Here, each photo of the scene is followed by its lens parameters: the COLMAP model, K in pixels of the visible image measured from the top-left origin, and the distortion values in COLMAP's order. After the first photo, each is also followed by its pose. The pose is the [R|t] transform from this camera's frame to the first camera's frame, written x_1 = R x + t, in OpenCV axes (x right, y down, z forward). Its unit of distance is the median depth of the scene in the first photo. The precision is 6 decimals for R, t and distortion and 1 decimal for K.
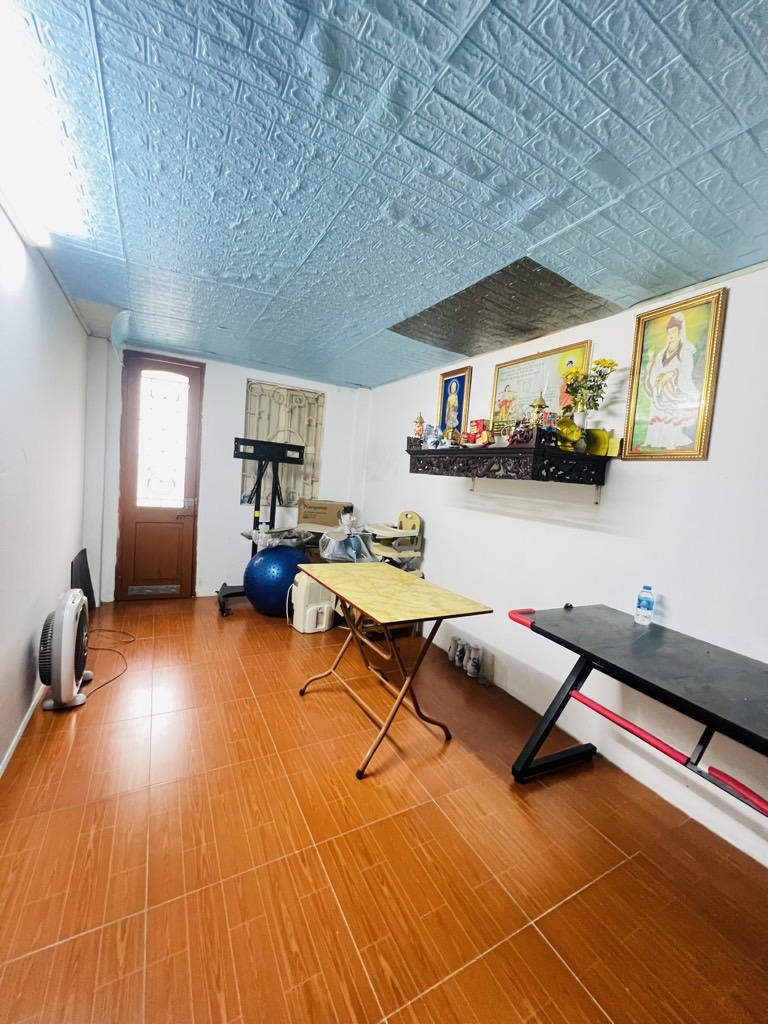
lens RADIAL K [[410.7, 0, 386.2], [0, 410.7, 509.2], [0, 0, 1]] dist [0.000130, -0.000007]
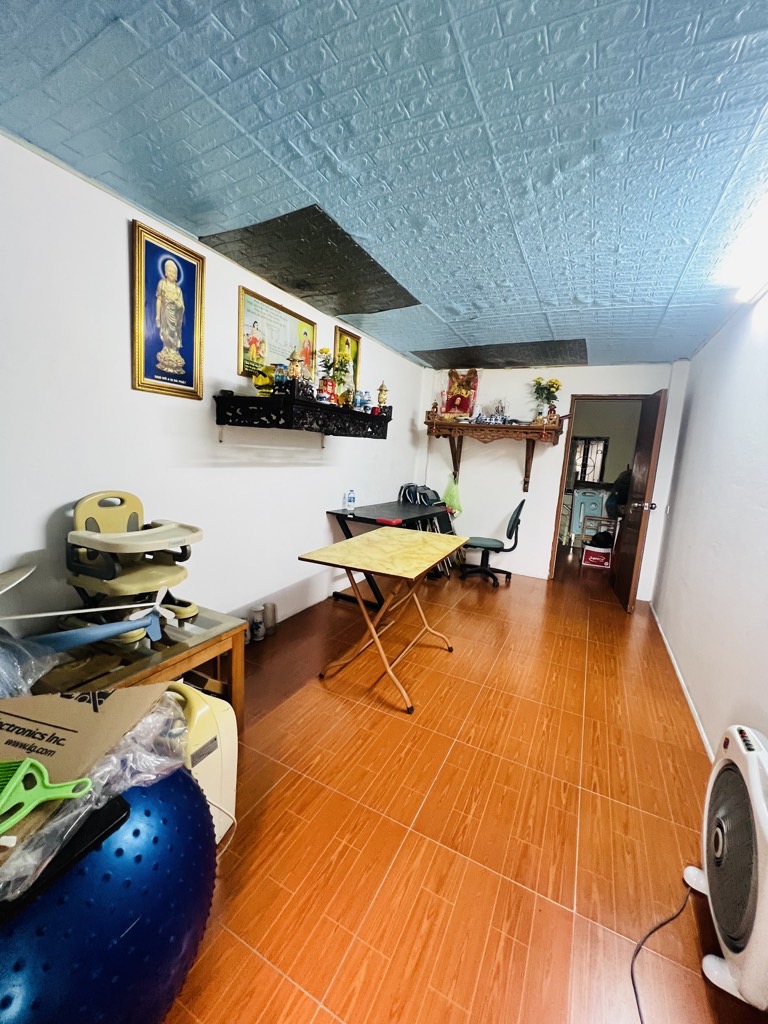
lens RADIAL K [[411.5, 0, 384.1], [0, 411.5, 506.5], [0, 0, 1]] dist [-0.003442, 0.000019]
pose [[-0.547233, -0.237121, 0.802689, -0.723152], [-0.049046, 0.966467, 0.252065, -0.163927], [-0.835542, 0.098570, -0.540512, 1.395801]]
